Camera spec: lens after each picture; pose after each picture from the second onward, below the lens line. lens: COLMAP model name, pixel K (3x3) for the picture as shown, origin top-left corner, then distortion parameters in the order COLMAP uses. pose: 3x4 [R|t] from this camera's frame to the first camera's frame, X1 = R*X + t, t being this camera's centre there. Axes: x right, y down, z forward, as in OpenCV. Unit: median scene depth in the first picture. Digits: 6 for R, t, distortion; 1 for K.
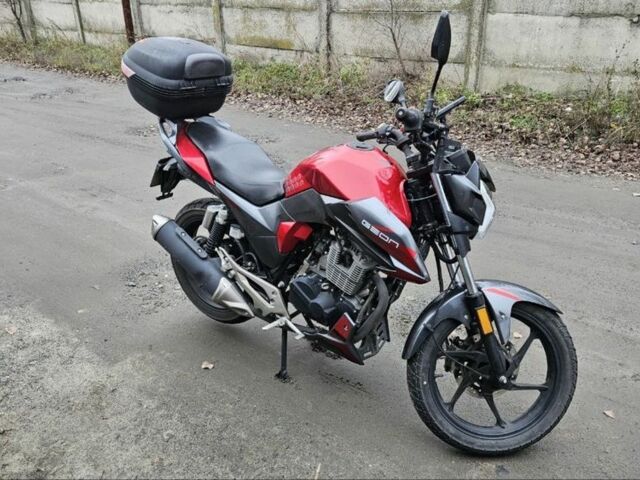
lens RADIAL K [[576.5, 0, 319.5], [0, 576.5, 237.3], [0, 0, 1]] dist [0.068617, -0.050122]
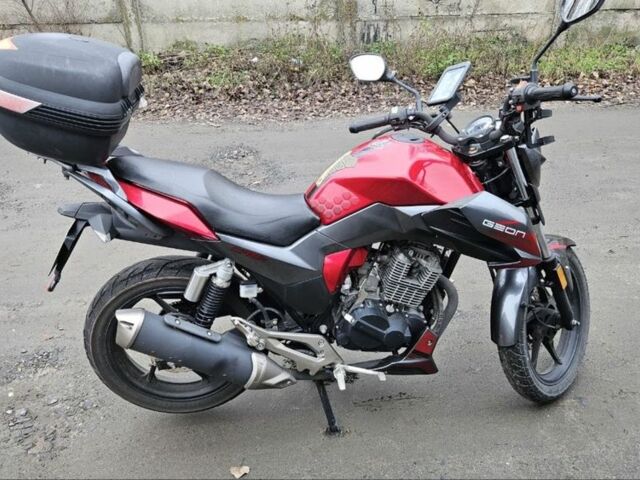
lens RADIAL K [[576.5, 0, 320.0], [0, 576.5, 240.6], [0, 0, 1]] dist [0.068617, -0.050122]
pose [[0.738899, -0.326033, 0.589687, -0.476643], [0.276167, 0.944797, 0.176324, -0.168069], [-0.614622, 0.032566, 0.788149, 0.346706]]
